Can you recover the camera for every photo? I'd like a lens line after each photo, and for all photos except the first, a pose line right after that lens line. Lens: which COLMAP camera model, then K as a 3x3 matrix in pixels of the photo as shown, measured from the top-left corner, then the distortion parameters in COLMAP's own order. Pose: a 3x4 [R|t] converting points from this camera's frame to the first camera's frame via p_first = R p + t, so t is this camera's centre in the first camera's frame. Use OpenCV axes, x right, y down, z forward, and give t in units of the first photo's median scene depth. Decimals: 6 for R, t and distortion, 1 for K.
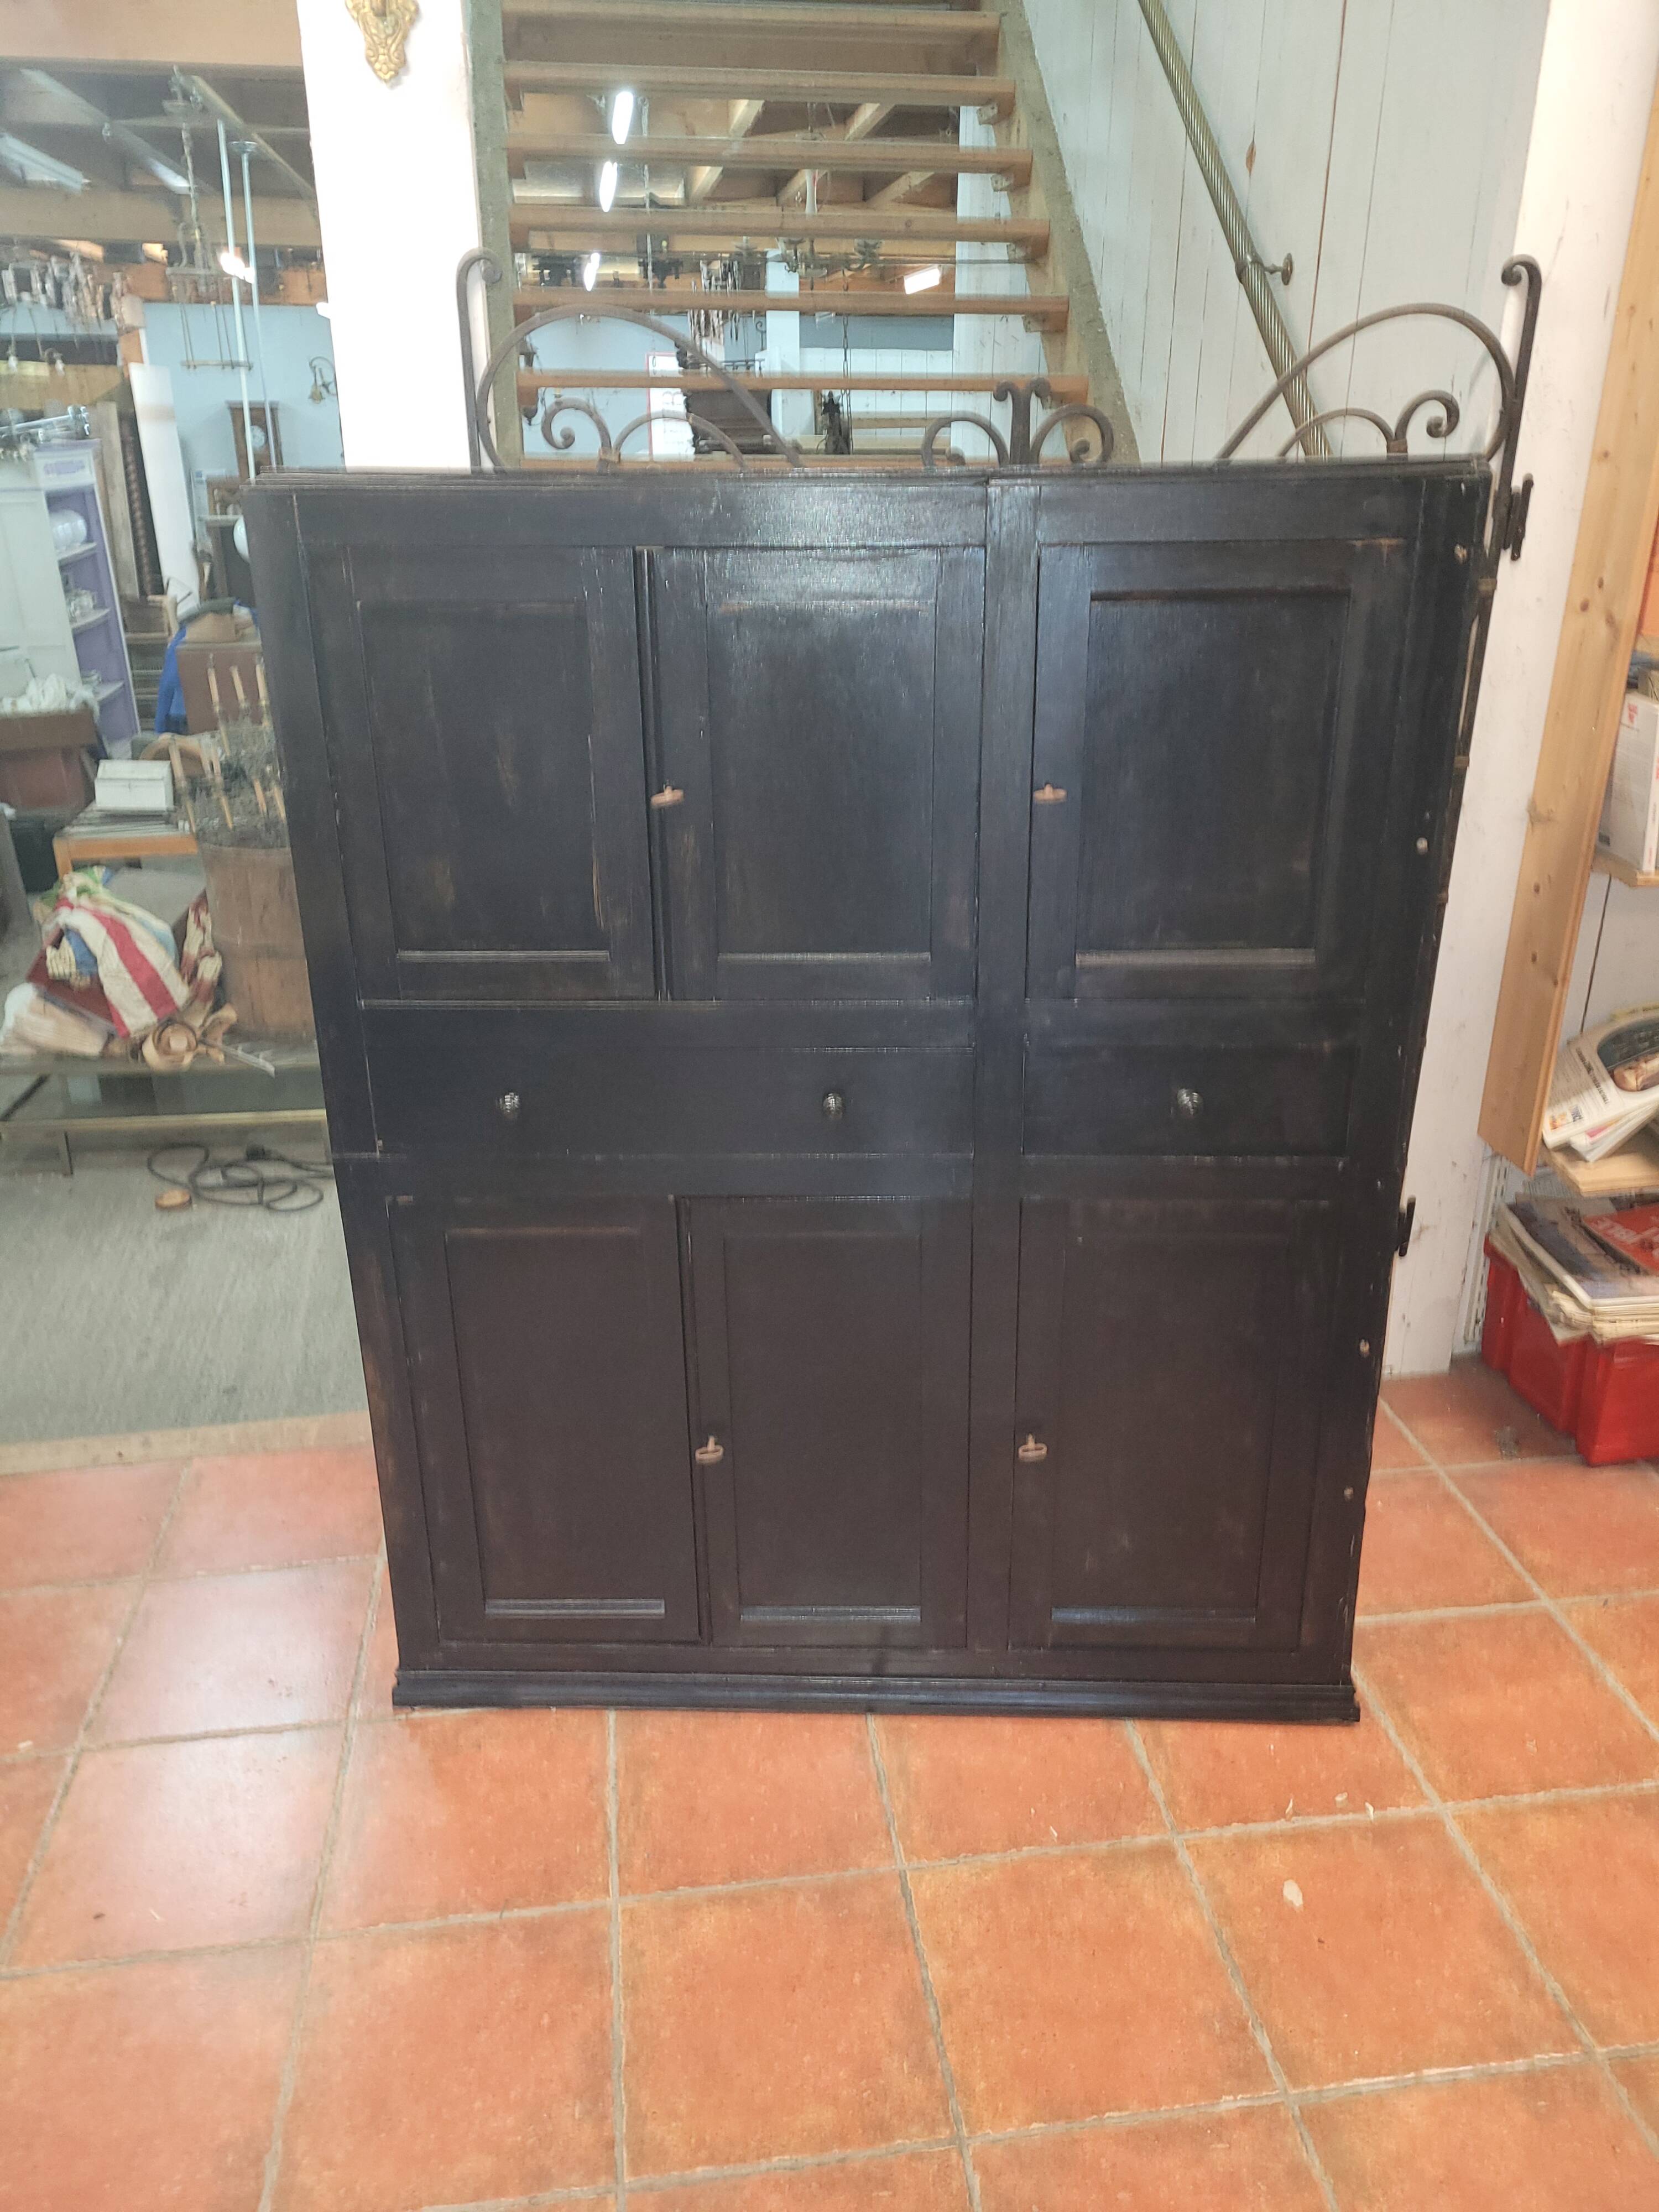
lens RADIAL K [[1659.8, 0, 842.0], [0, 1659.8, 1100.5], [0, 0, 1]] dist [0.060317, -0.050381]
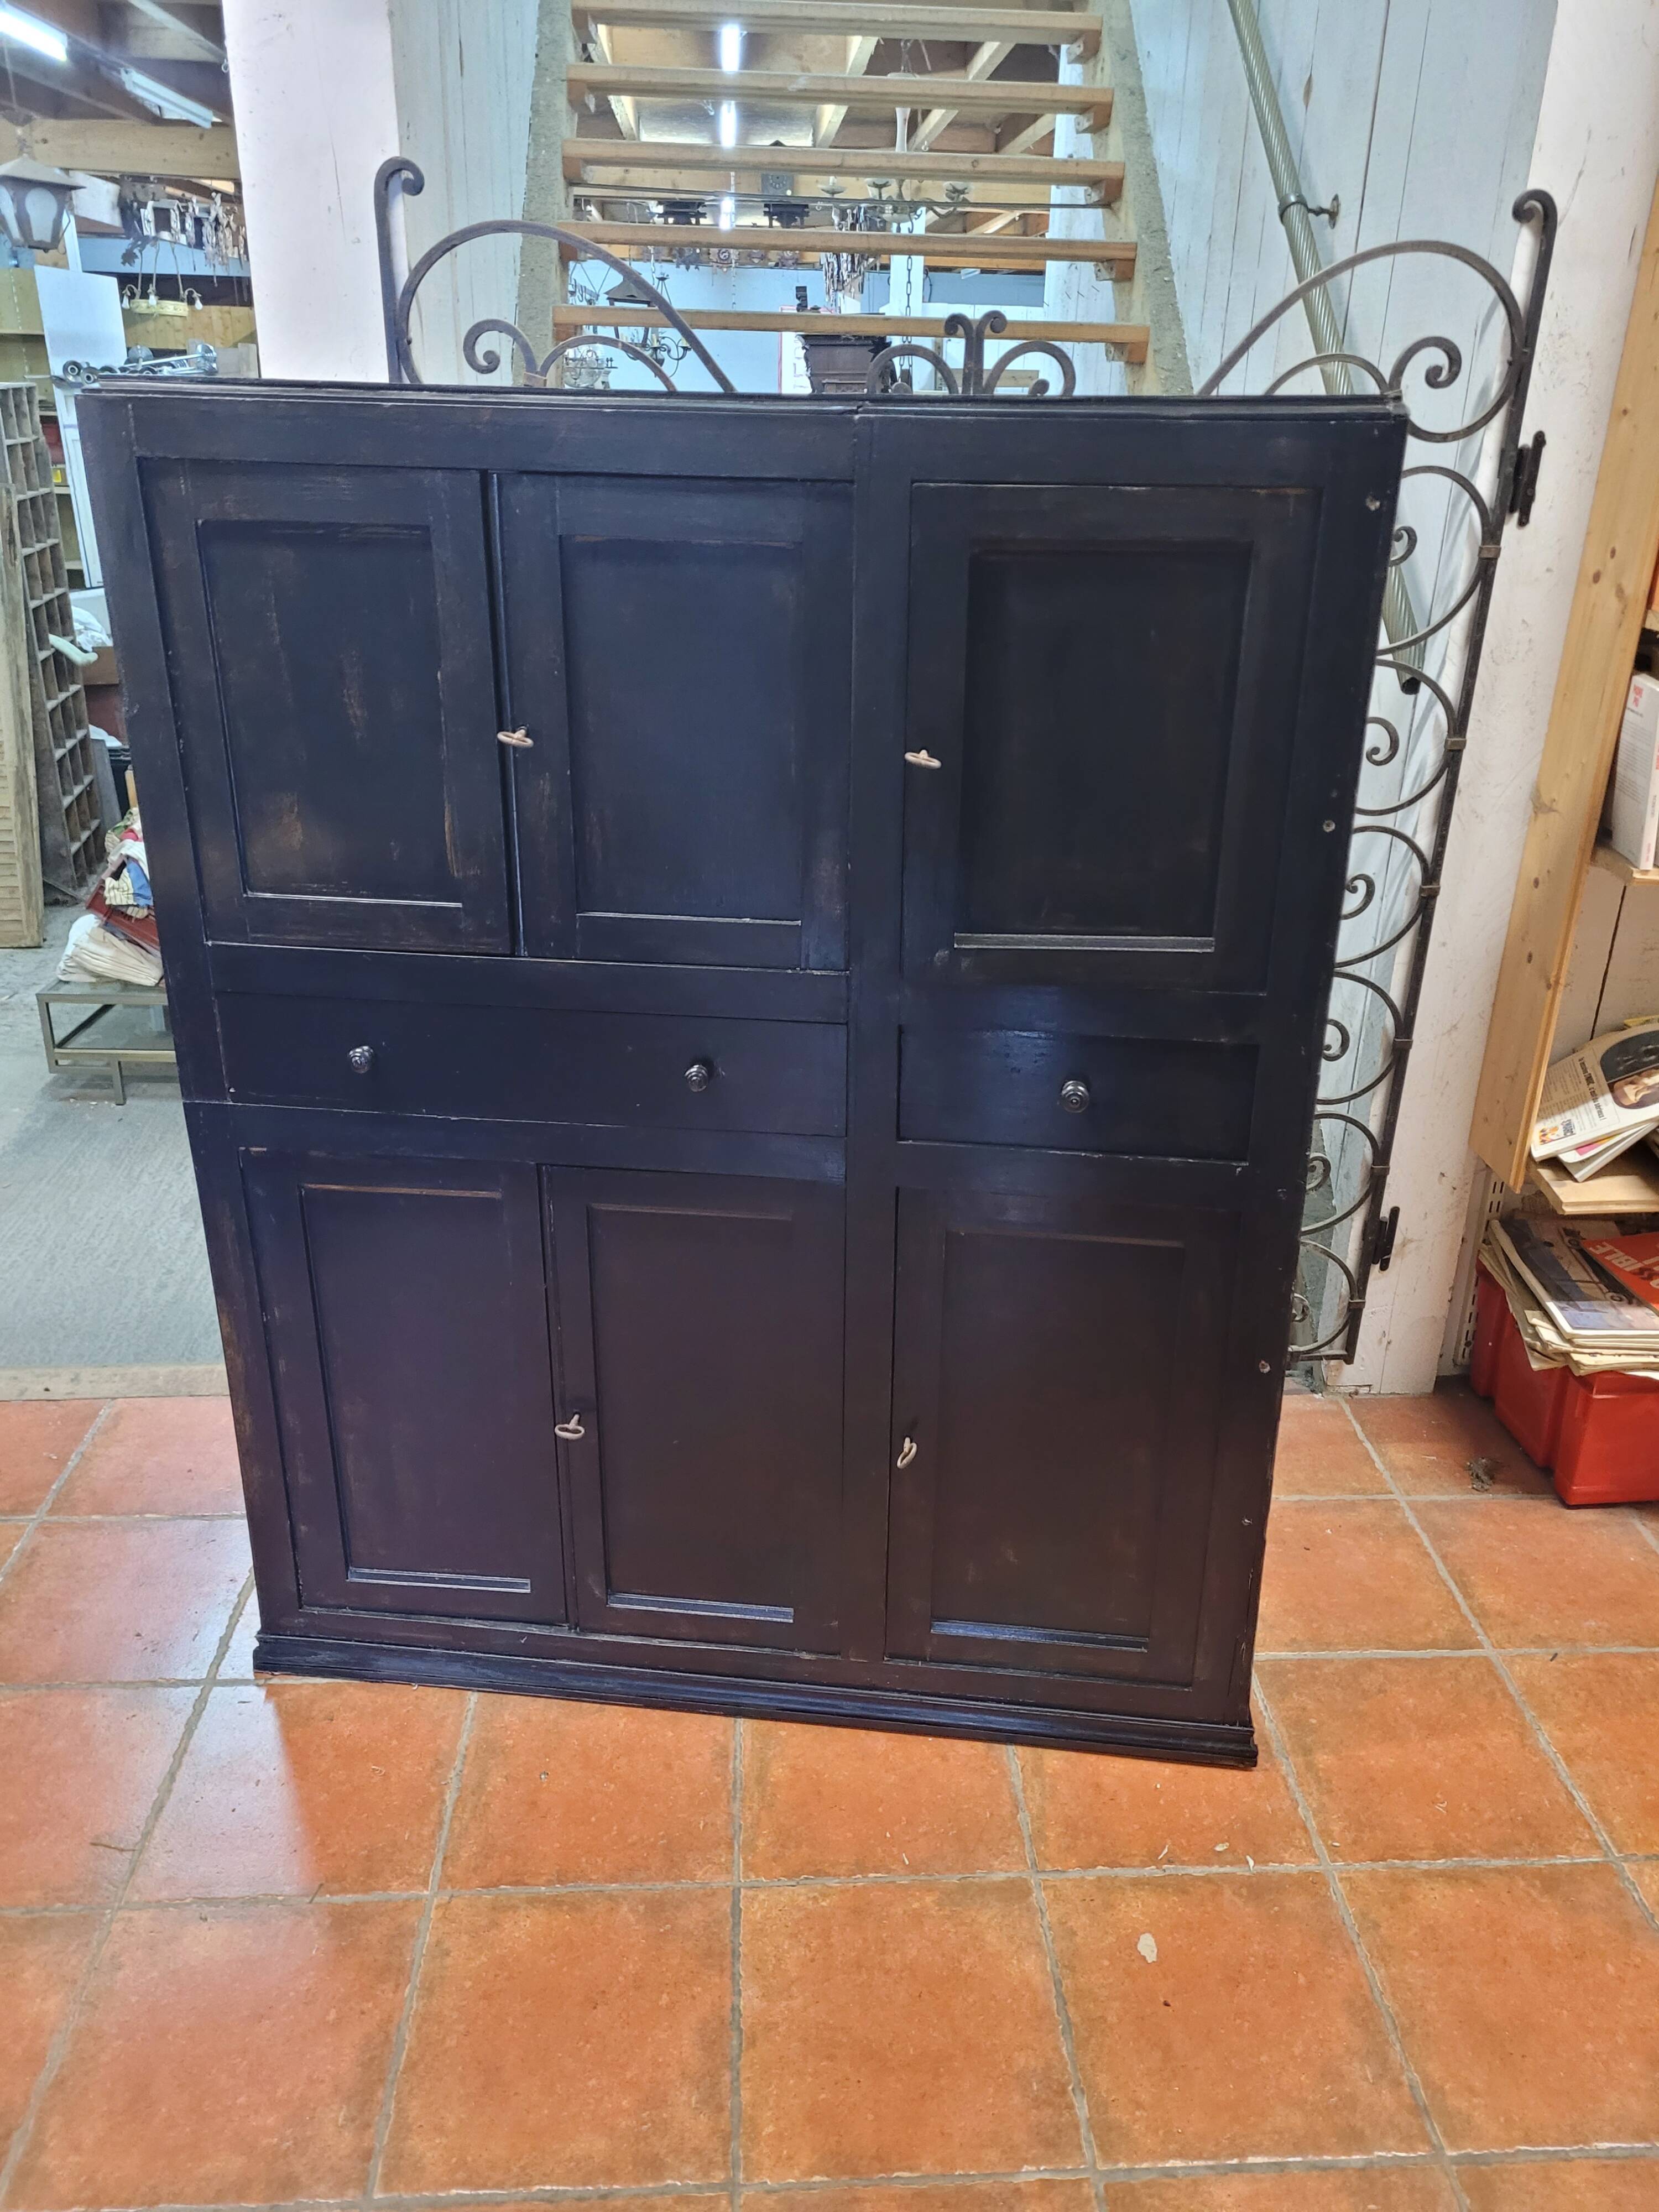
lens RADIAL K [[1659.8, 0, 855.1], [0, 1659.8, 1089.1], [0, 0, 1]] dist [0.060317, -0.050381]
pose [[0.996255, 0.053756, -0.067729, 0.132049], [-0.052826, 0.998484, 0.015453, -0.008212], [0.068457, -0.011817, 0.997584, 0.059842]]
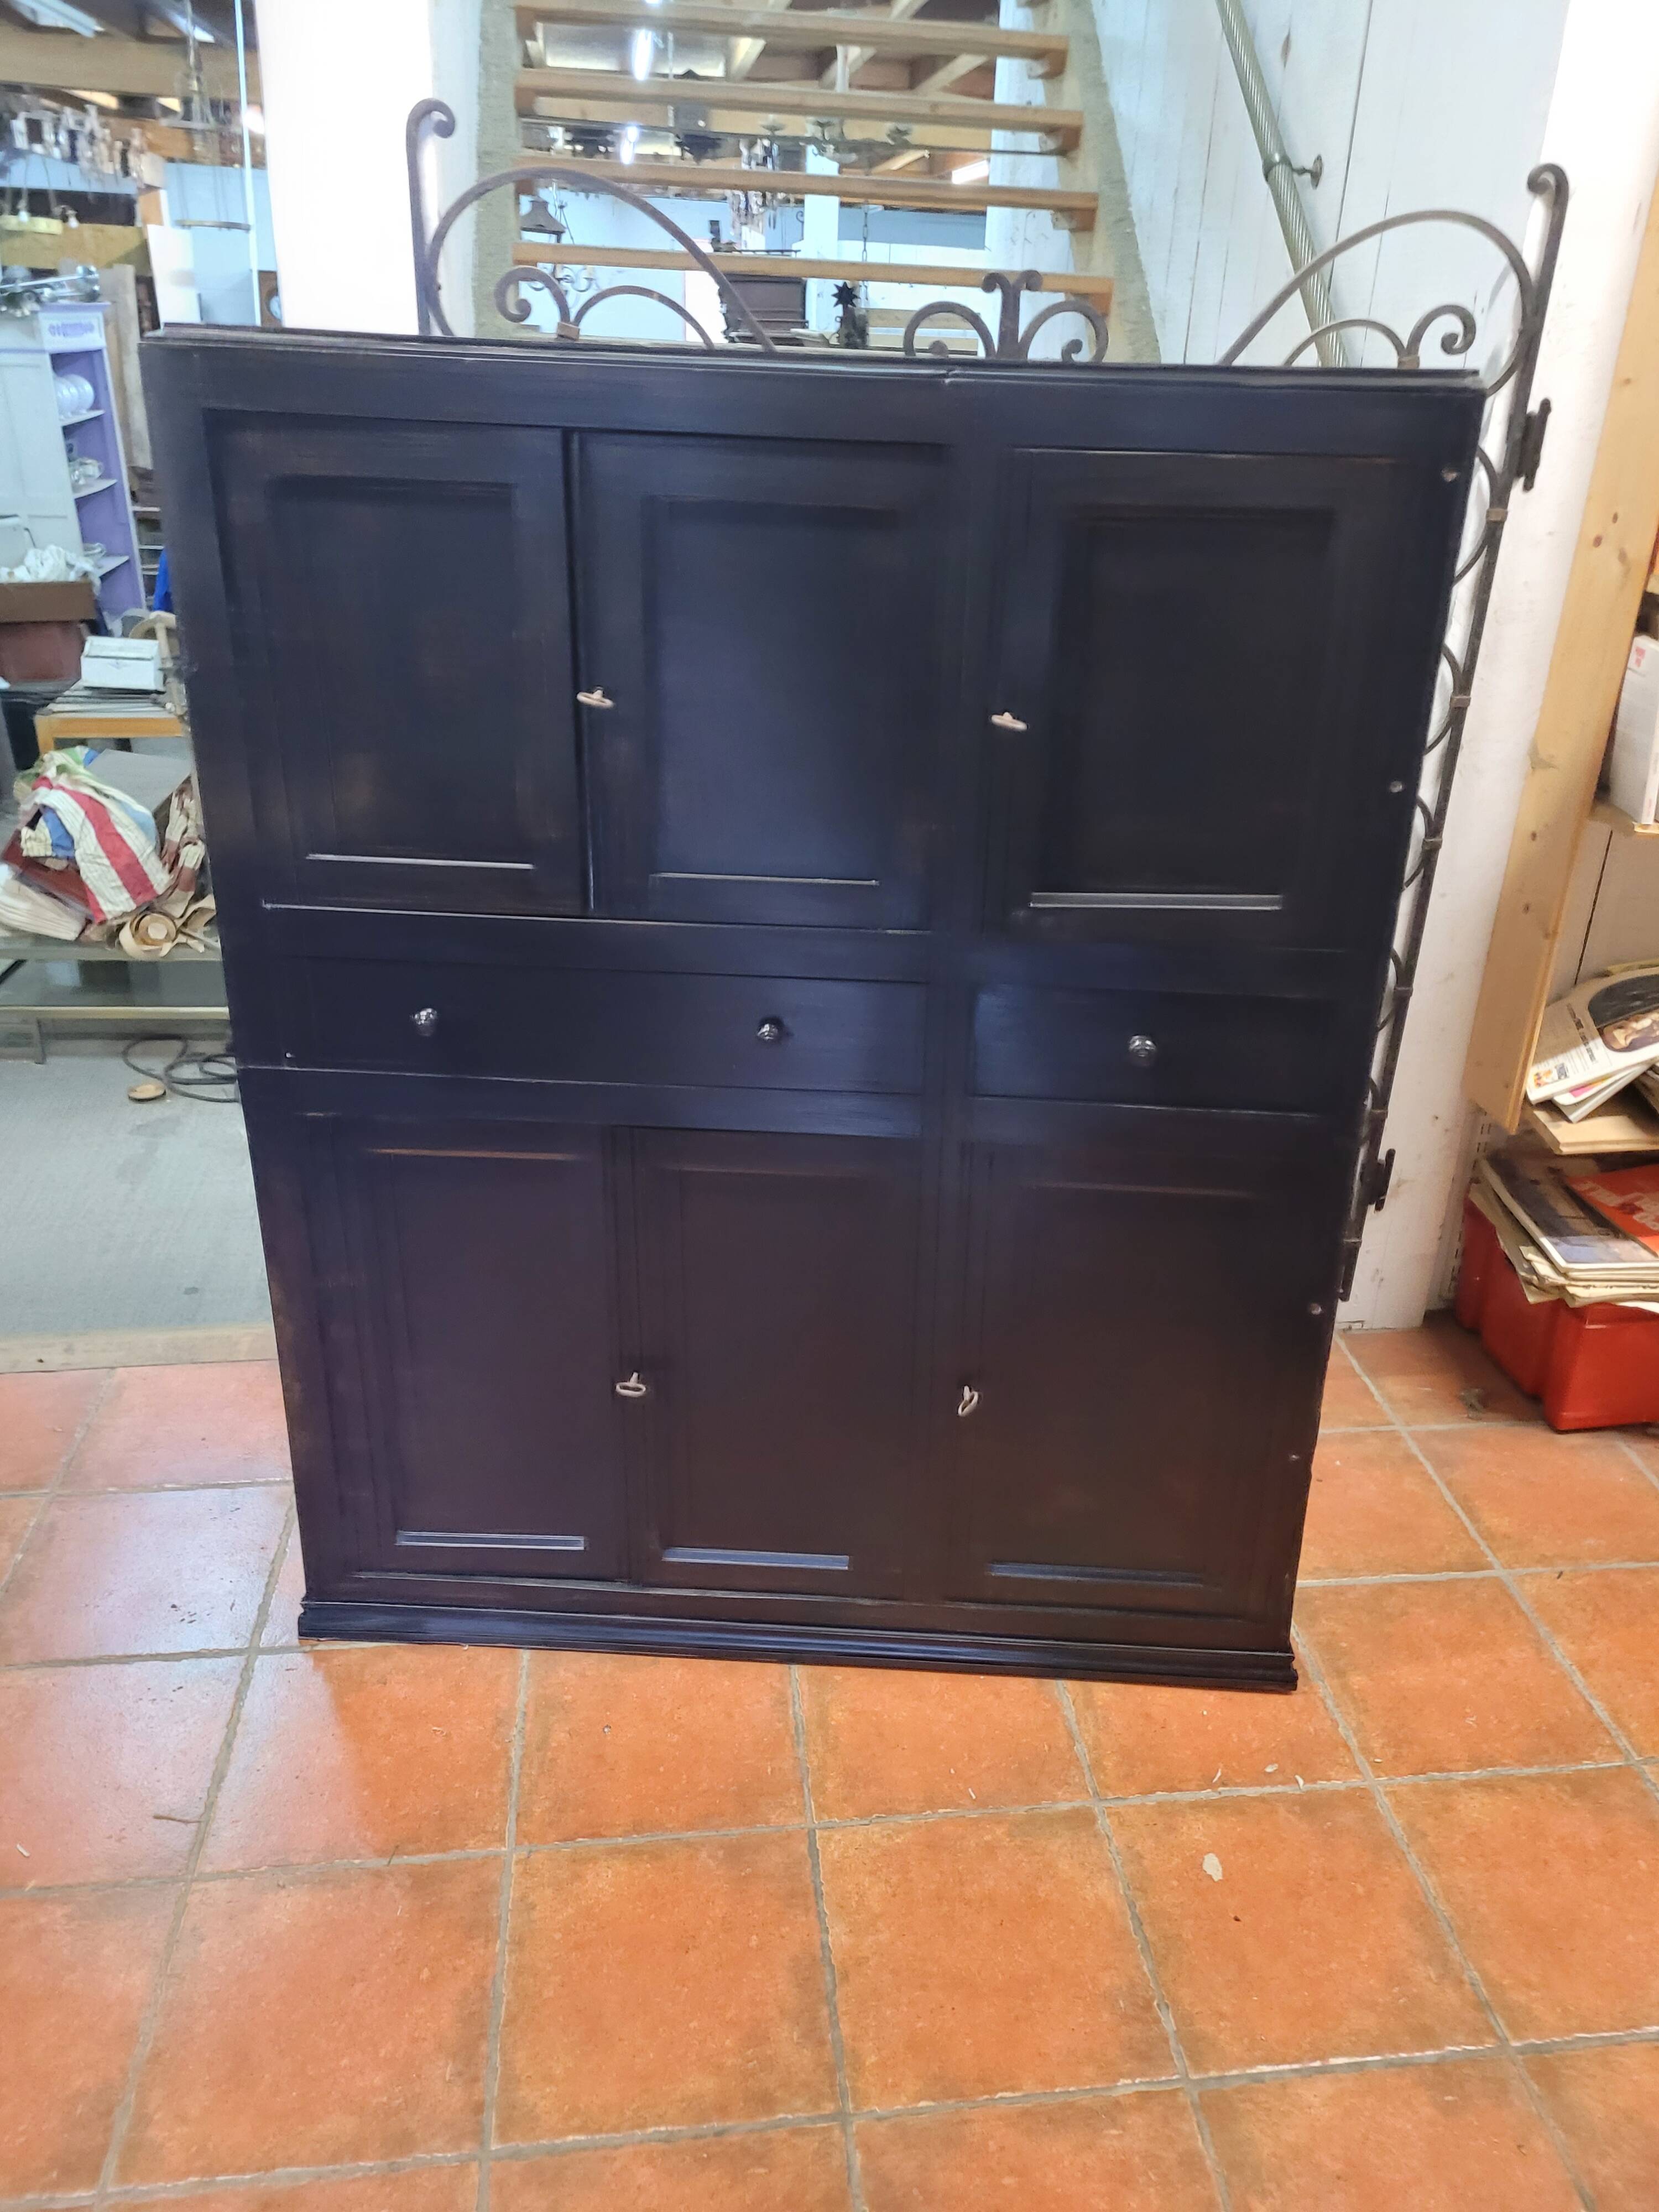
lens RADIAL K [[1659.8, 0, 881.3], [0, 1659.8, 1078.2], [0, 0, 1]] dist [0.060317, -0.050381]
pose [[0.999043, 0.042000, 0.012248, 0.042503], [-0.042428, 0.998411, 0.037084, -0.008663], [-0.010671, -0.037568, 0.999237, 0.048154]]
